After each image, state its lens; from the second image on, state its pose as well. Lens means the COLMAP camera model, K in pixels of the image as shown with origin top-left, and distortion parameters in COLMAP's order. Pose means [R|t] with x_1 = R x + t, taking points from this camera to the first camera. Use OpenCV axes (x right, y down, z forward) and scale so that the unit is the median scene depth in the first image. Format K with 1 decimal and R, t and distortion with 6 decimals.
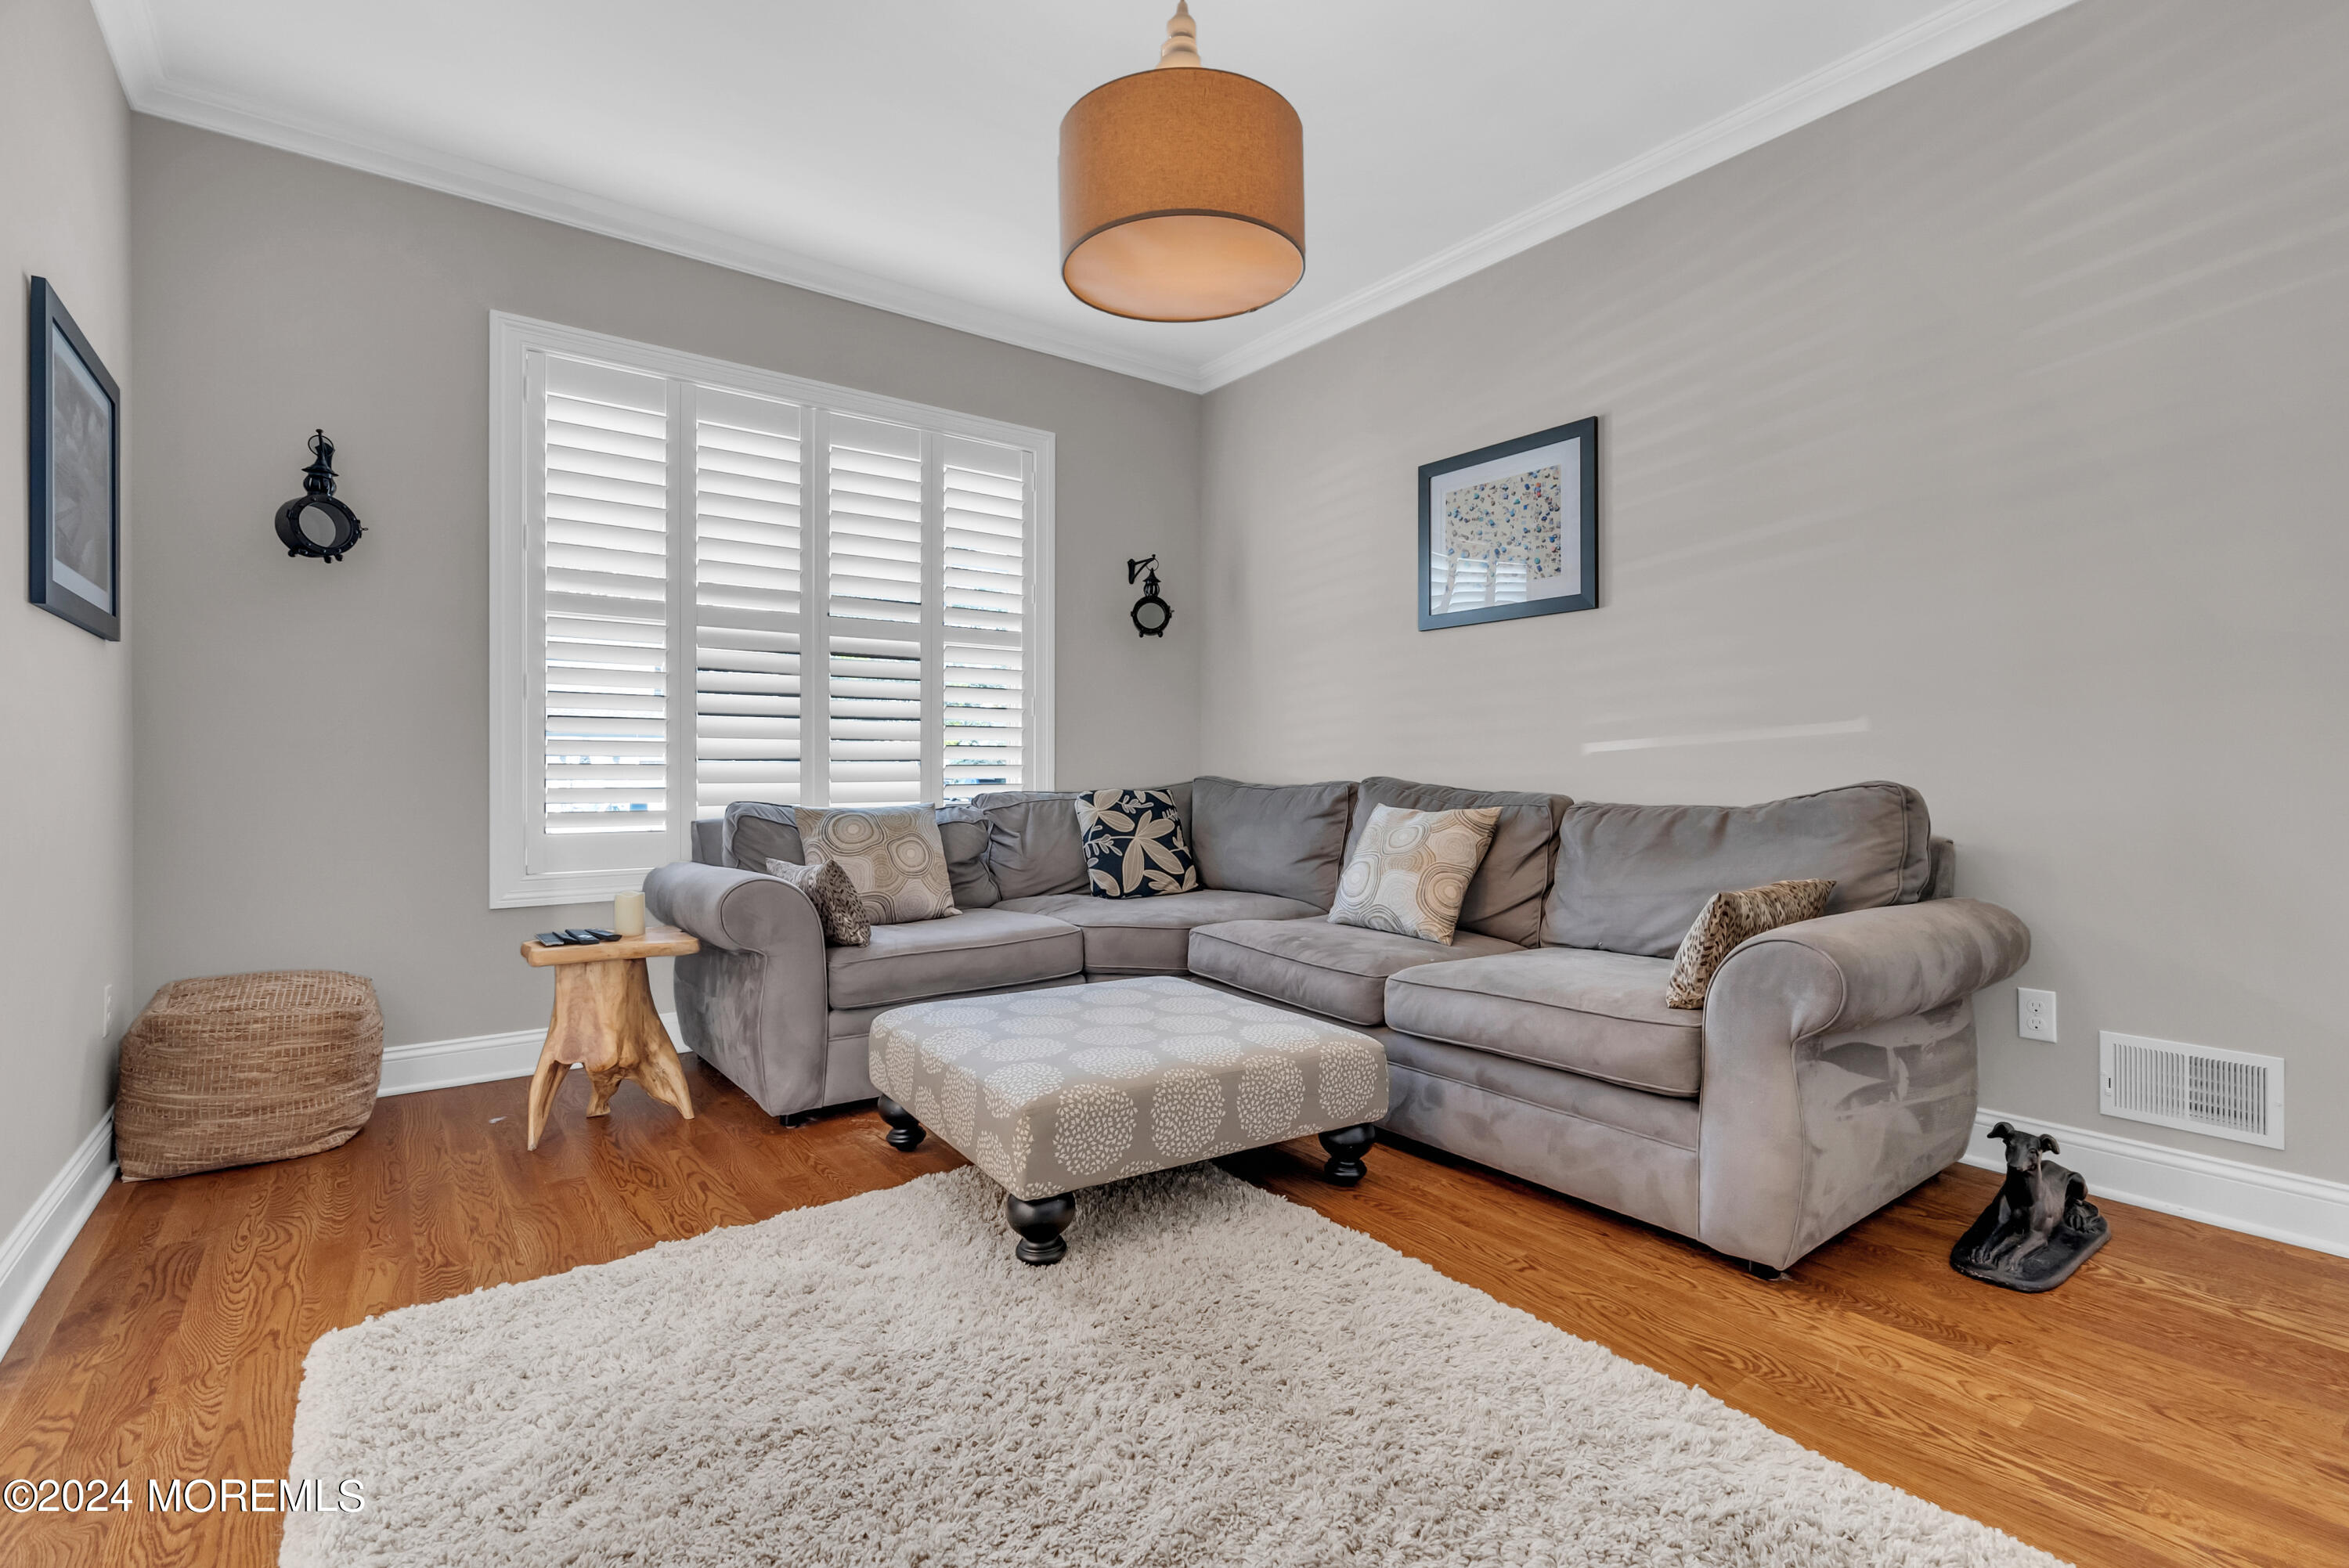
lens RADIAL K [[1065.9, 0, 1158.6], [0, 1065.9, 767.0], [0, 0, 1]] dist [-0.012739, 0.003541]
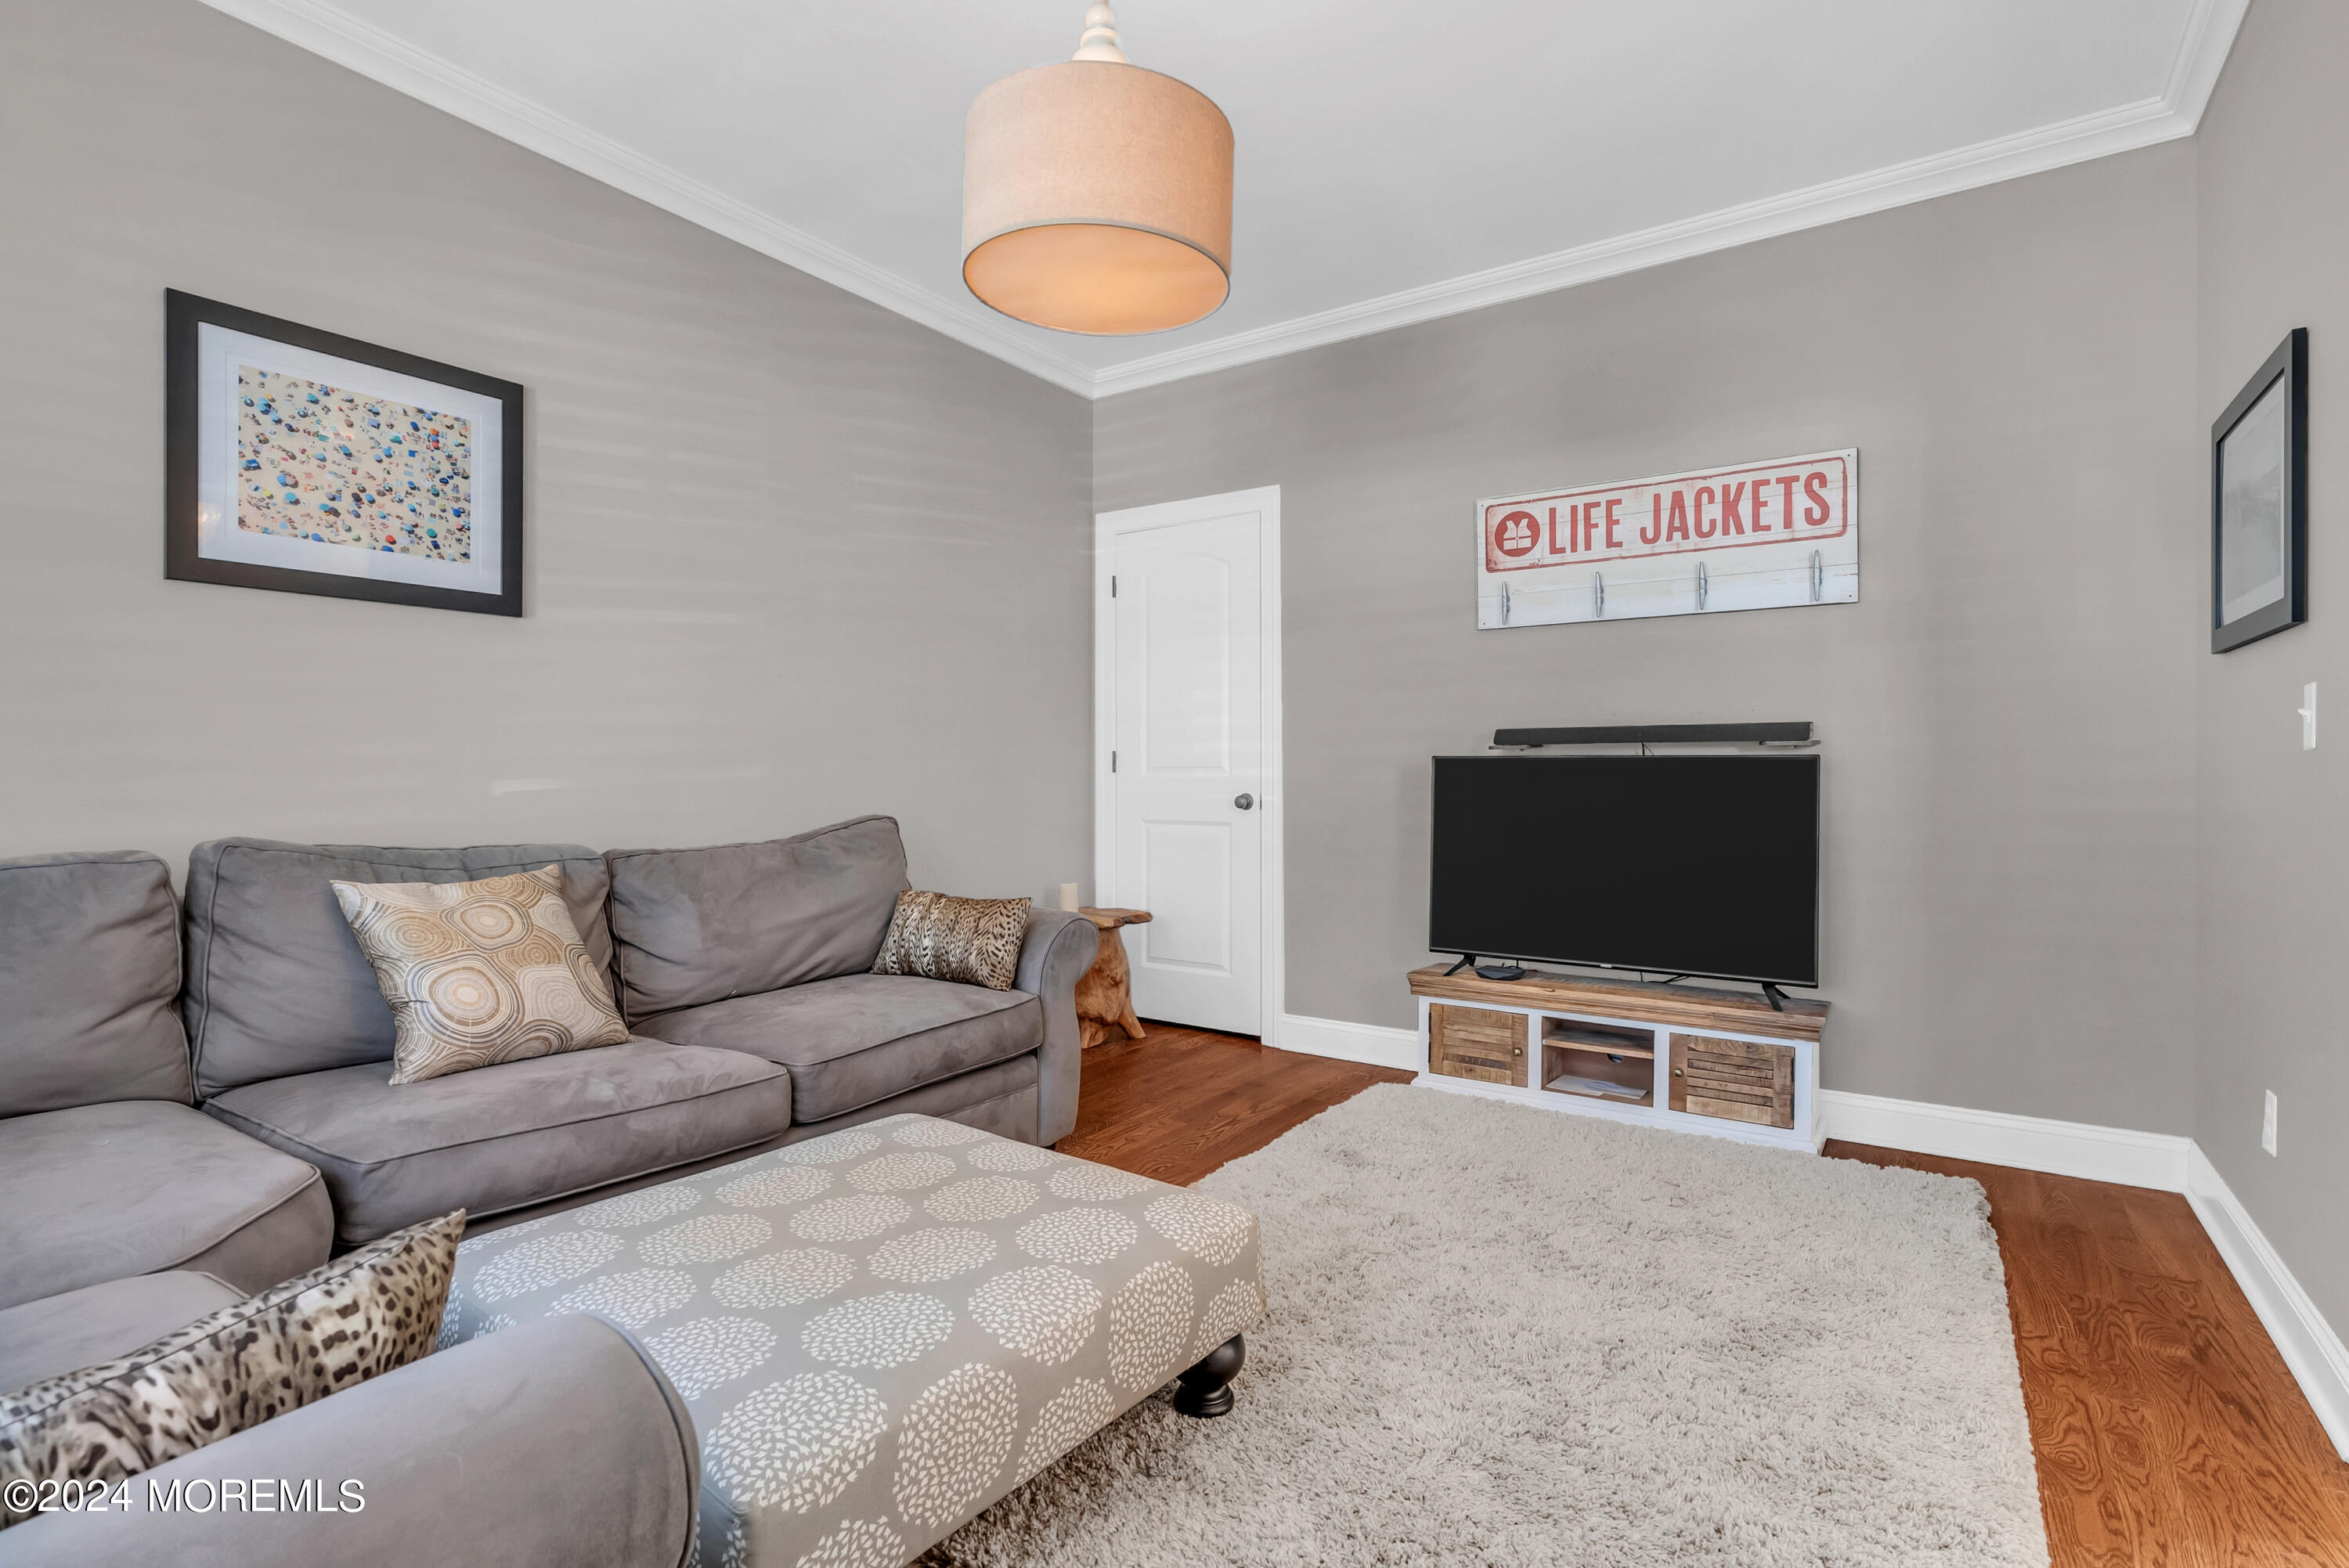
lens RADIAL K [[1065.9, 0, 1188.5], [0, 1065.9, 783.7], [0, 0, 1]] dist [-0.012739, 0.003541]
pose [[-0.322355, -0.000928, 0.946618, -0.518777], [0.005574, 0.999980, 0.002878, -0.019046], [-0.946602, 0.006205, -0.322343, 0.749983]]
